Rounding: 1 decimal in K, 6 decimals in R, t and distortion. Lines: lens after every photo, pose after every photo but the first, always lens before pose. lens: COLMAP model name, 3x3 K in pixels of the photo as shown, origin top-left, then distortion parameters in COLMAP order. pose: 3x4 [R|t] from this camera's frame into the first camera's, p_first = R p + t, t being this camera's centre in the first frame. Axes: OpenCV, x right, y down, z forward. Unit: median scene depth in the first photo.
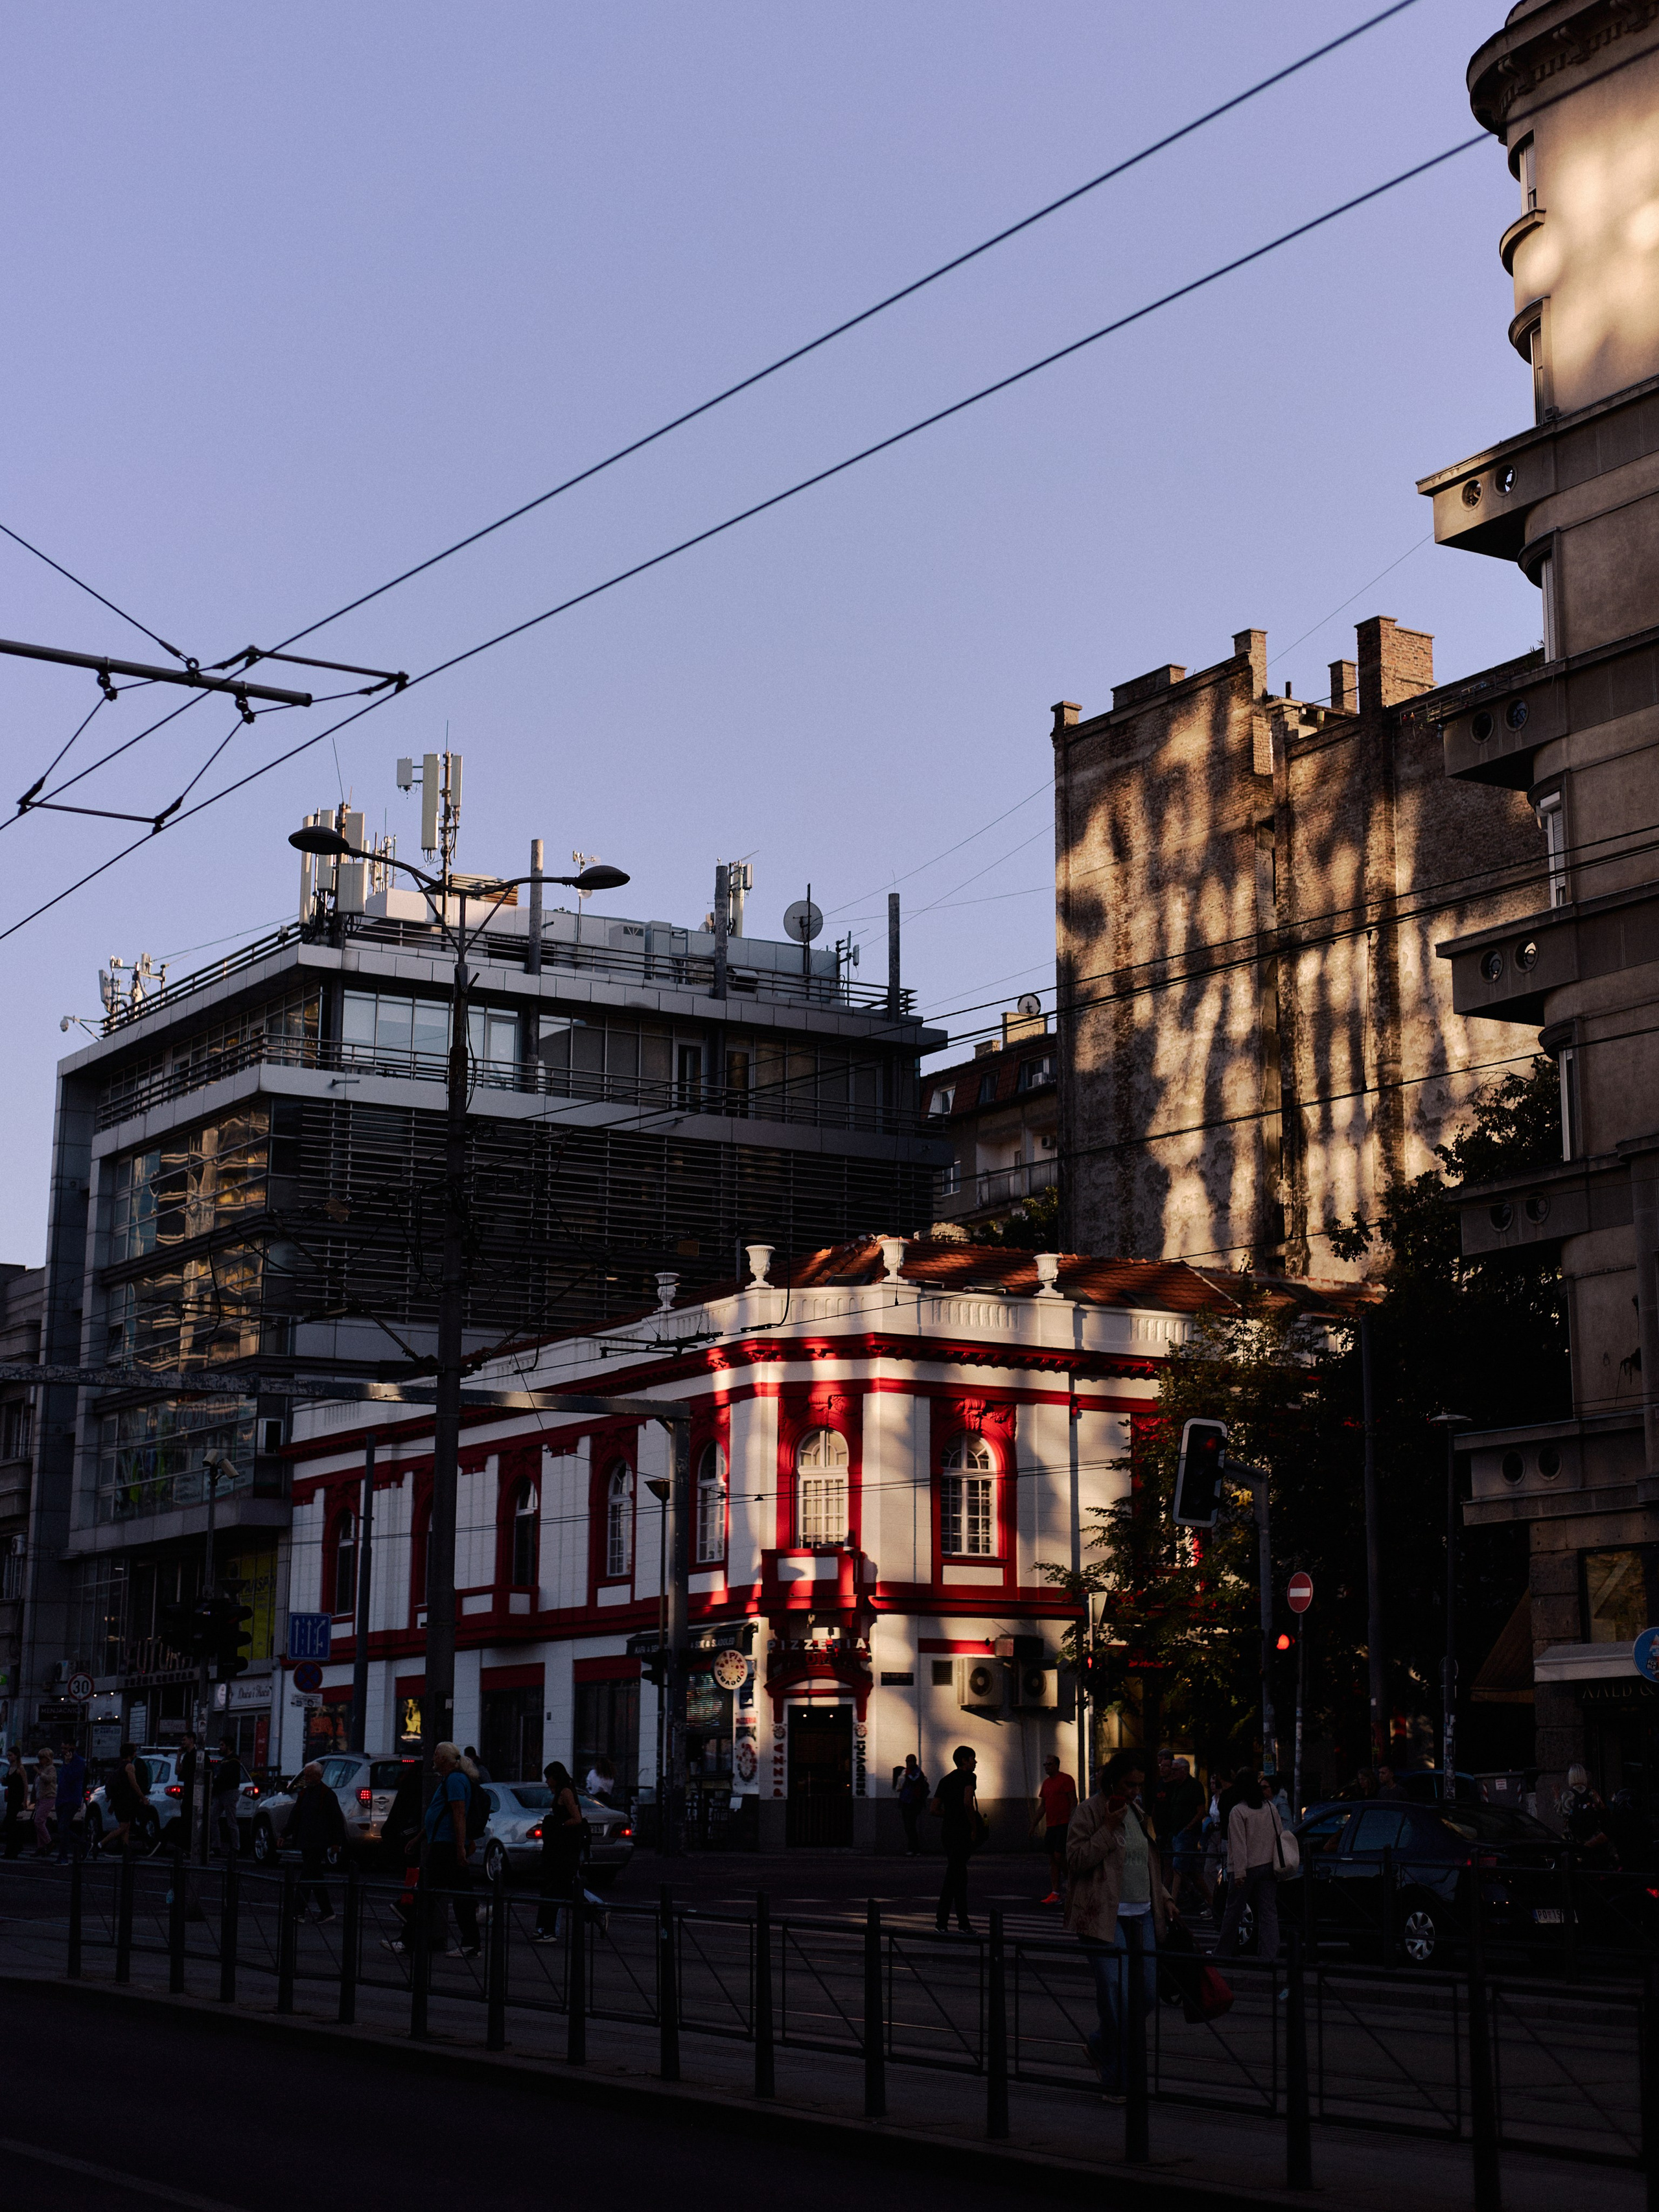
lens RADIAL K [[3811.3, 0, 1118.9], [0, 3811.3, 1101.7], [0, 0, 1]] dist [0.143948, -0.175165]
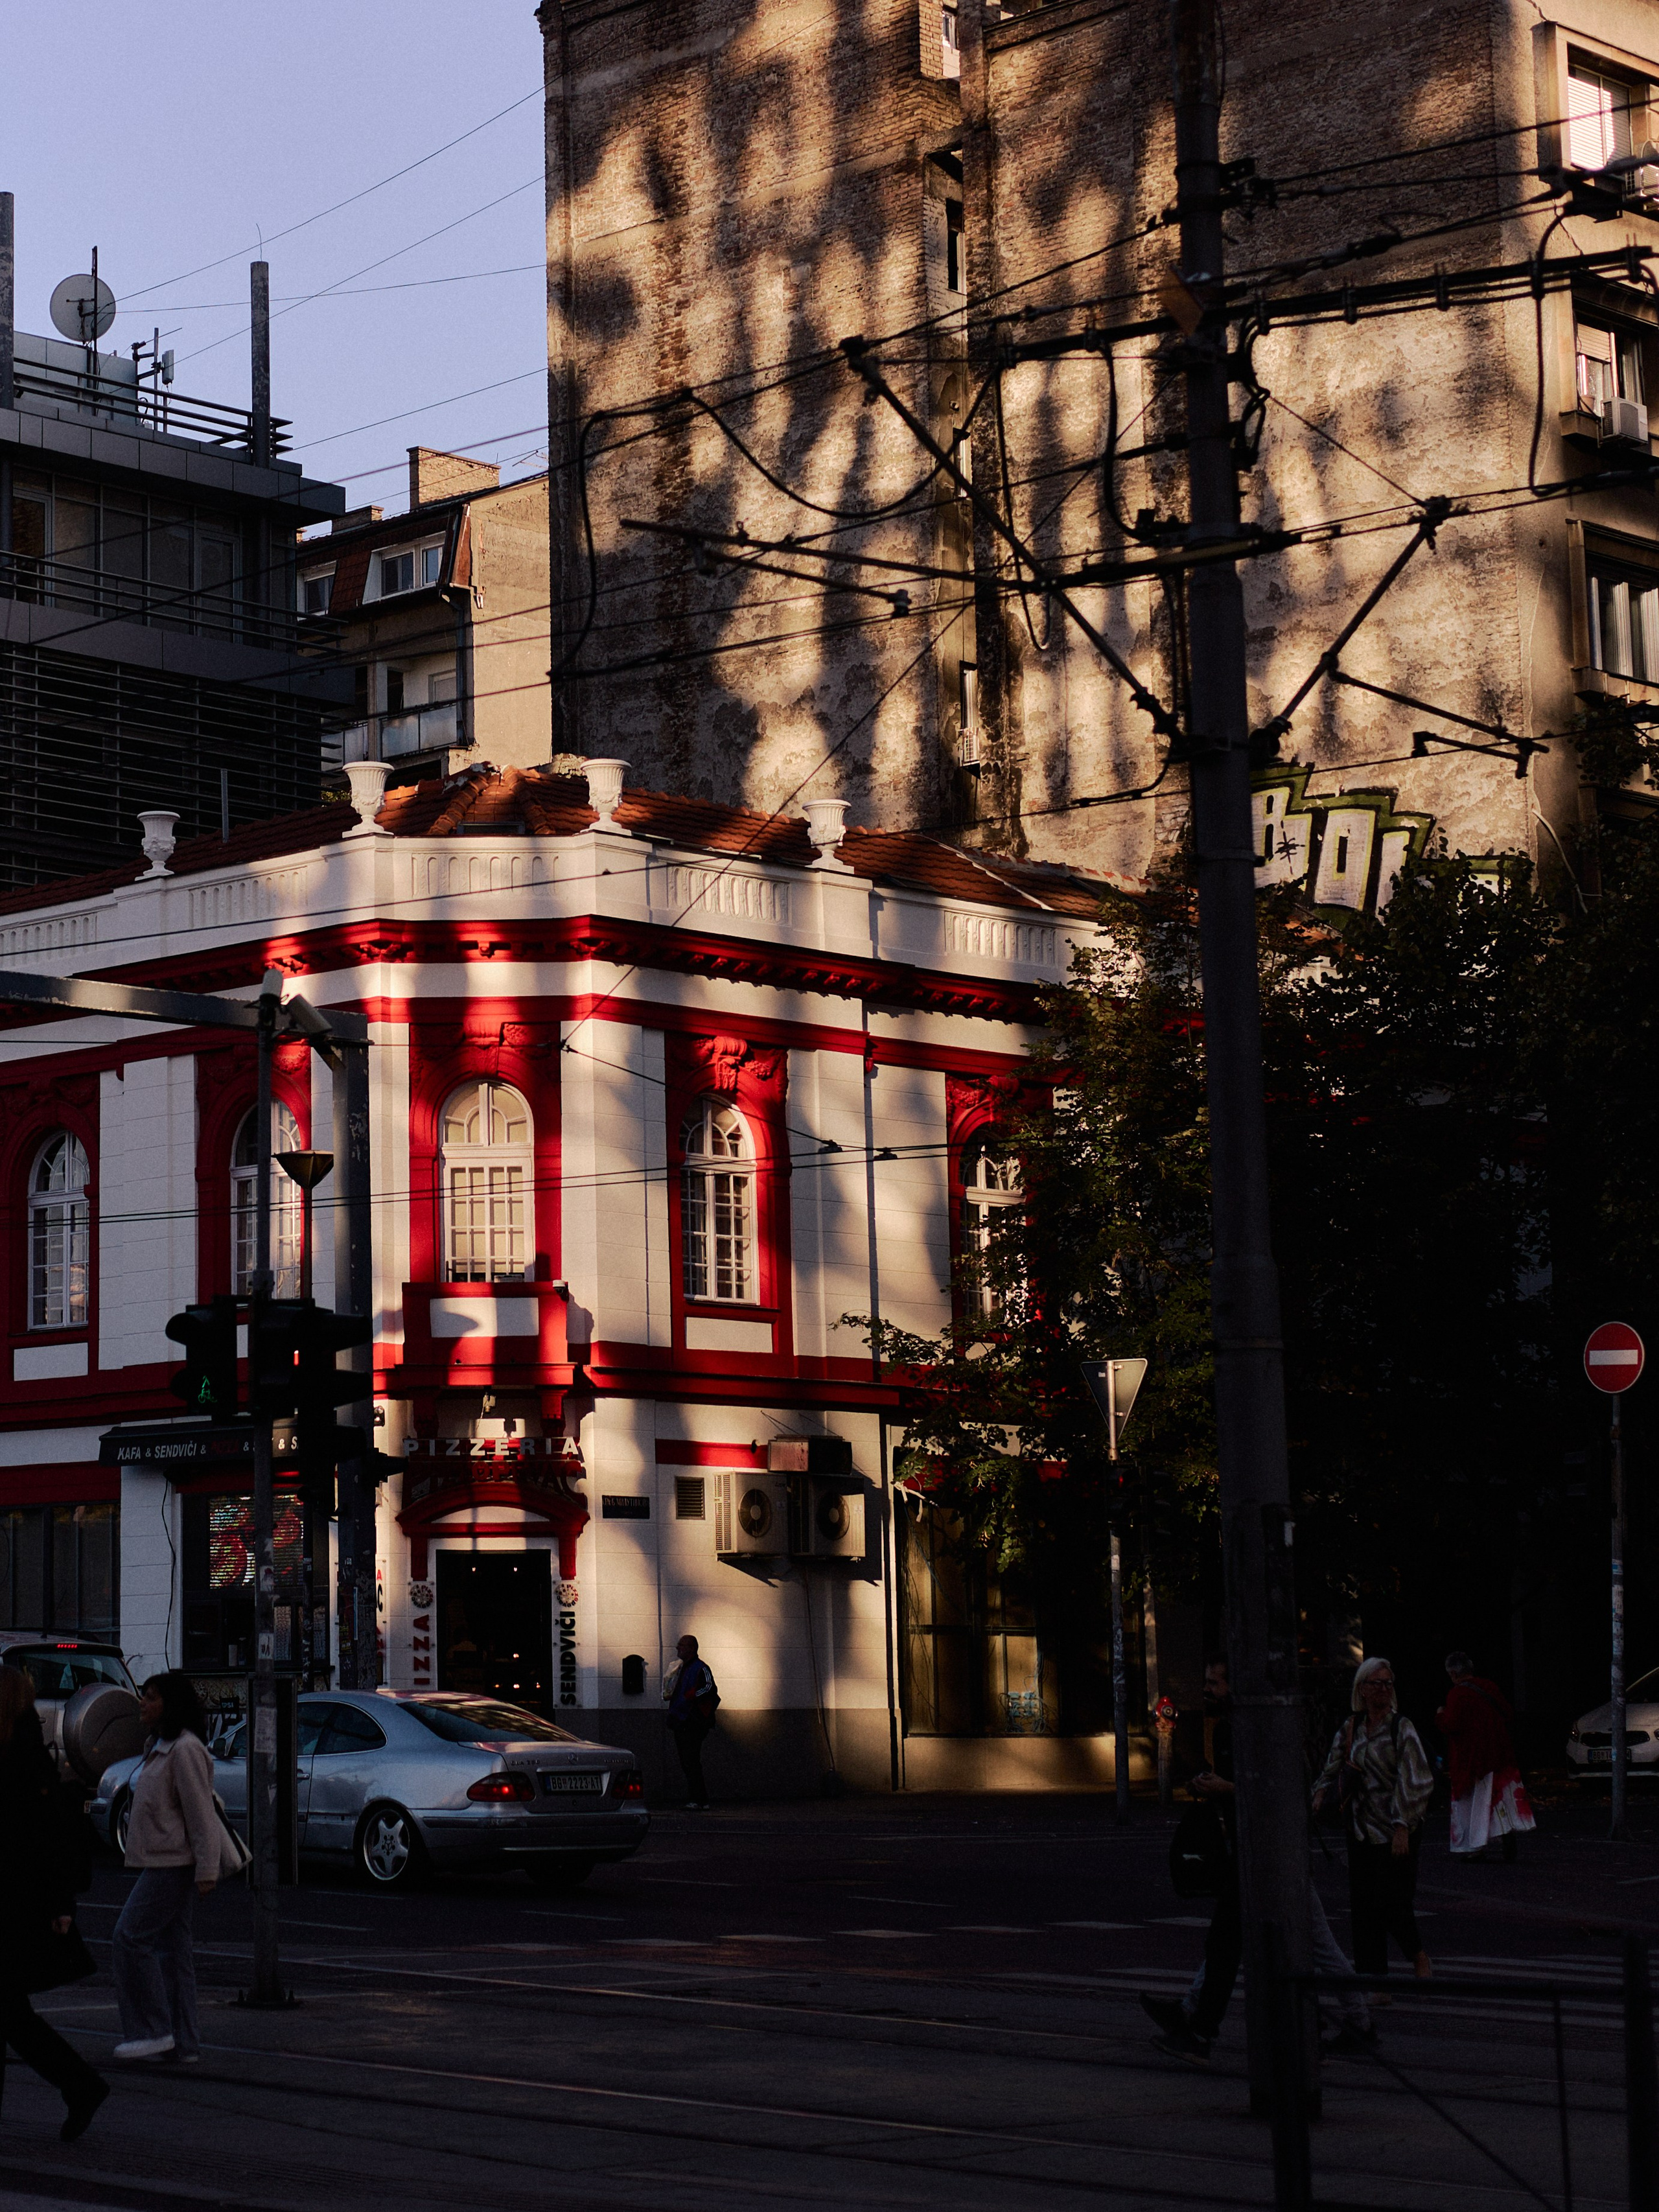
lens RADIAL K [[5027.5, 0, 829.5], [0, 5027.5, 1106.0], [0, 0, 1]] dist [0.074517, 0.036592]
pose [[0.983200, 0.021149, 0.181303, -0.156334], [-0.033196, 0.997419, 0.063672, 0.037377], [-0.179489, -0.068620, 0.981364, 0.229611]]
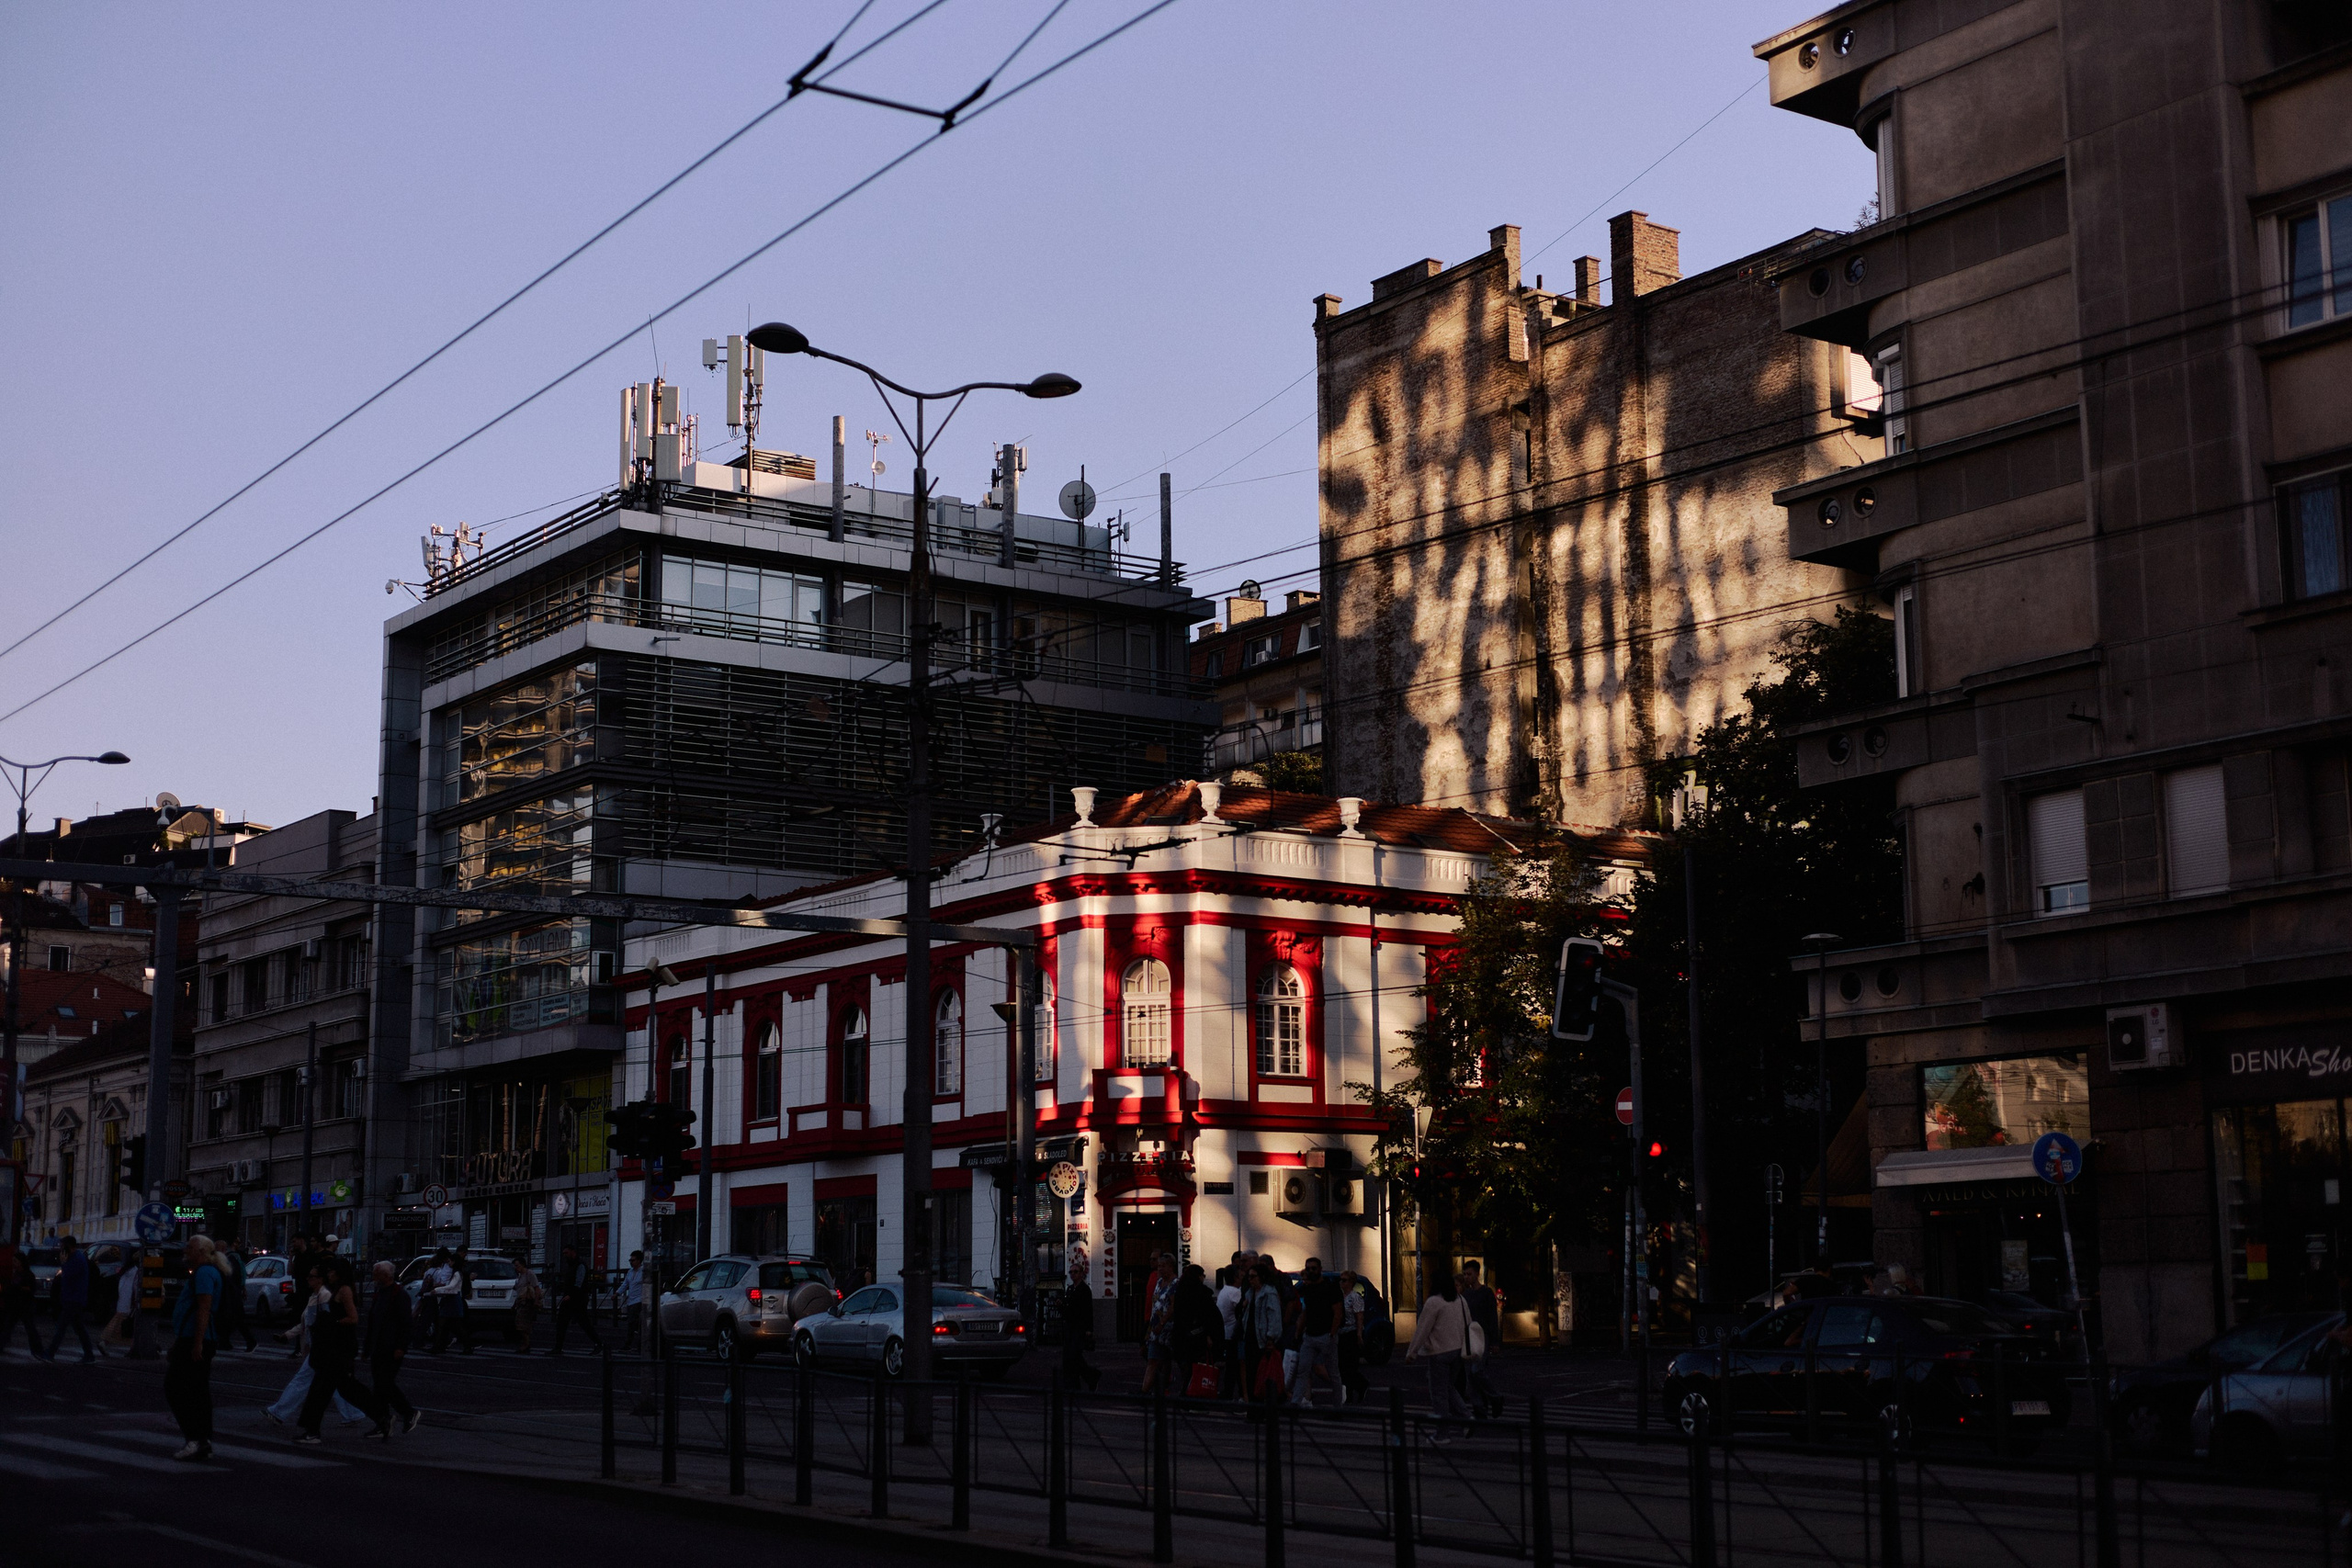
lens RADIAL K [[3322.0, 0, 1433.4], [0, 3322.0, 921.7], [0, 0, 1]] dist [0.102604, 0.022308]
pose [[0.998723, 0.001648, 0.050500, -0.041903], [-0.005064, 0.997700, 0.067595, 0.011326], [-0.050273, -0.067764, 0.996434, 0.062620]]
